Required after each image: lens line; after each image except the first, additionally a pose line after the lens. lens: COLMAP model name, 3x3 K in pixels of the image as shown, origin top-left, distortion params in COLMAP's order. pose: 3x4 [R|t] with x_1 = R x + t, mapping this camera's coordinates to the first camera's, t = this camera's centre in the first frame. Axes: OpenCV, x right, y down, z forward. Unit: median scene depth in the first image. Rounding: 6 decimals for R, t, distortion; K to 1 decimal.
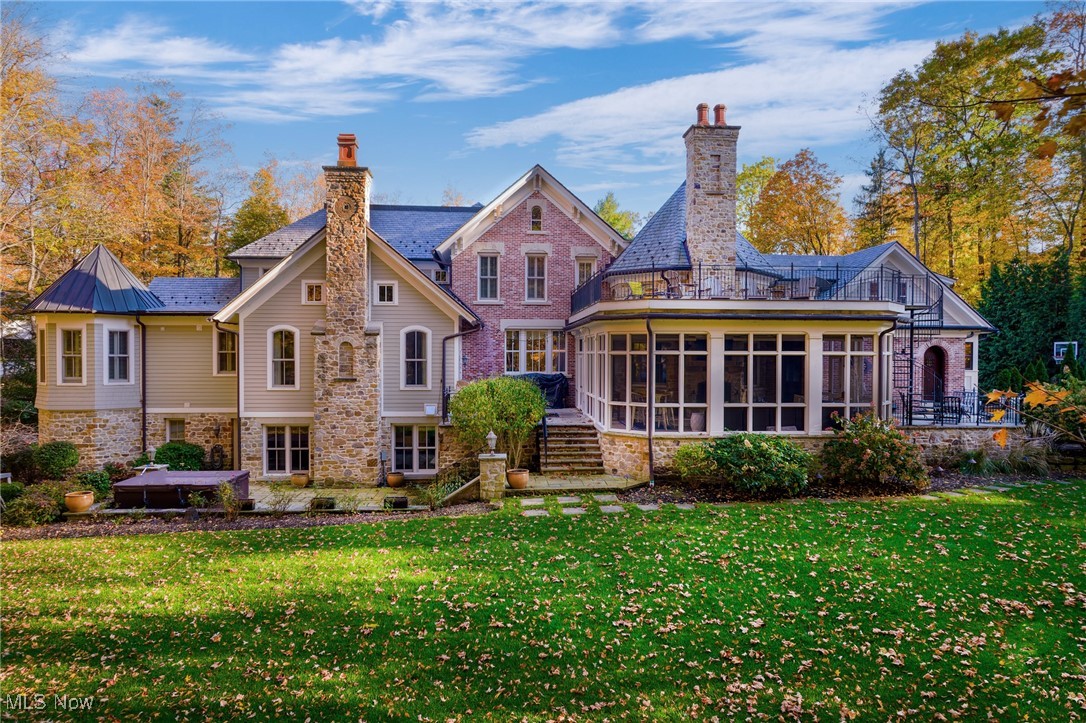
lens RADIAL K [[690.6, 0, 542.8], [0, 690.6, 363.6], [0, 0, 1]] dist [0.003091, 0.001188]
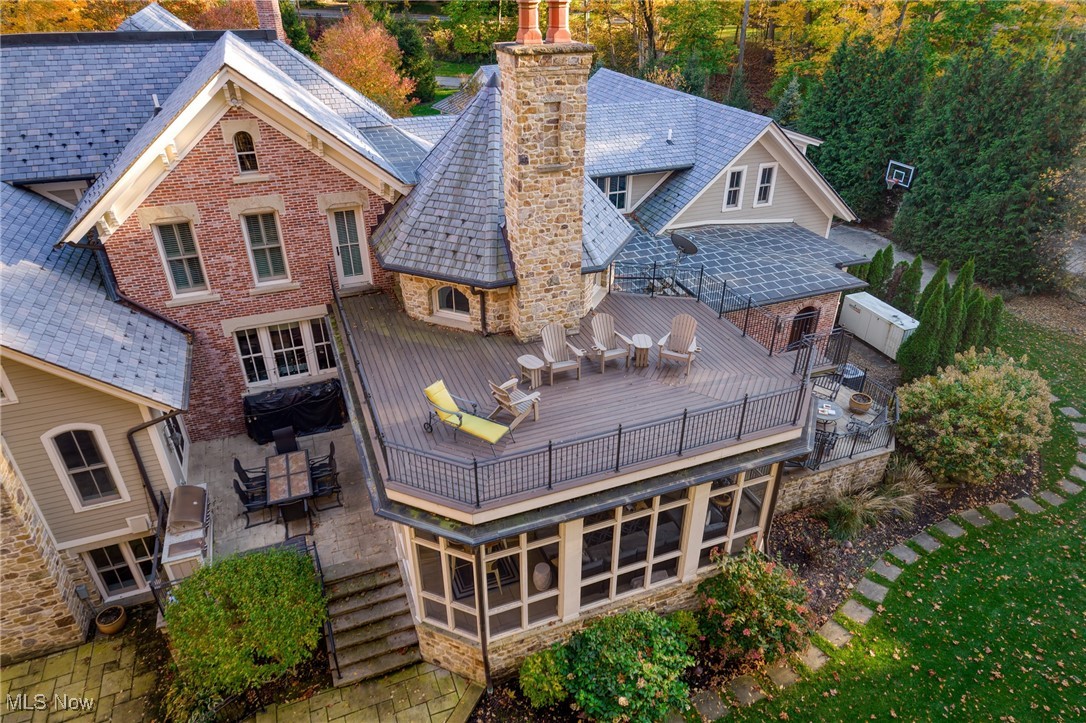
lens RADIAL K [[690.6, 0, 546.0], [0, 690.6, 361.2], [0, 0, 1]] dist [0.003091, 0.001188]
pose [[0.952731, -0.156913, 0.260156, 0.057107], [0.004937, 0.864184, 0.503152, -0.378747], [-0.303774, -0.478085, 0.824110, 0.396476]]
